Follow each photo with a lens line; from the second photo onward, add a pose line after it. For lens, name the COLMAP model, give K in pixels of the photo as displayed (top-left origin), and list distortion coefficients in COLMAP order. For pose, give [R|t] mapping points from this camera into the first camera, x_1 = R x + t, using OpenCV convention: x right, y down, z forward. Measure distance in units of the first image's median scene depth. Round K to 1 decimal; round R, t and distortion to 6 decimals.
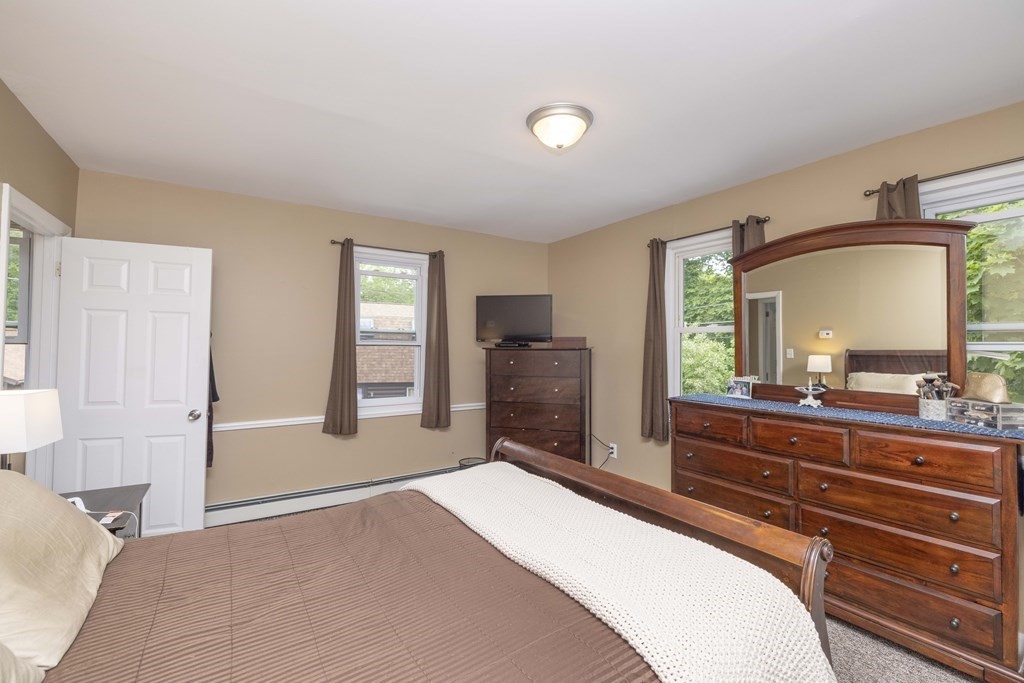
lens RADIAL K [[438.6, 0, 512.0], [0, 438.6, 341.5], [0, 0, 1]] dist [0.002834, -0.000222]
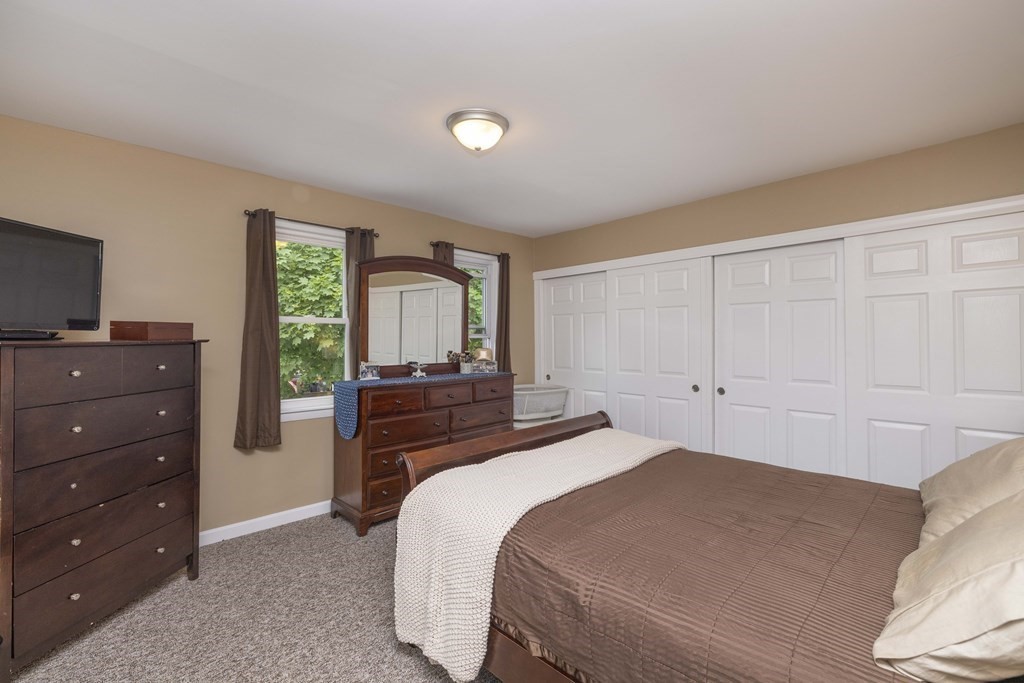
lens RADIAL K [[438.6, 0, 512.0], [0, 438.6, 341.5], [0, 0, 1]] dist [0.002834, -0.000222]
pose [[-0.177366, -0.015308, 0.984026, -0.878330], [-0.005461, 0.999879, 0.014571, 0.006191], [-0.984130, -0.002789, -0.177429, 1.011105]]
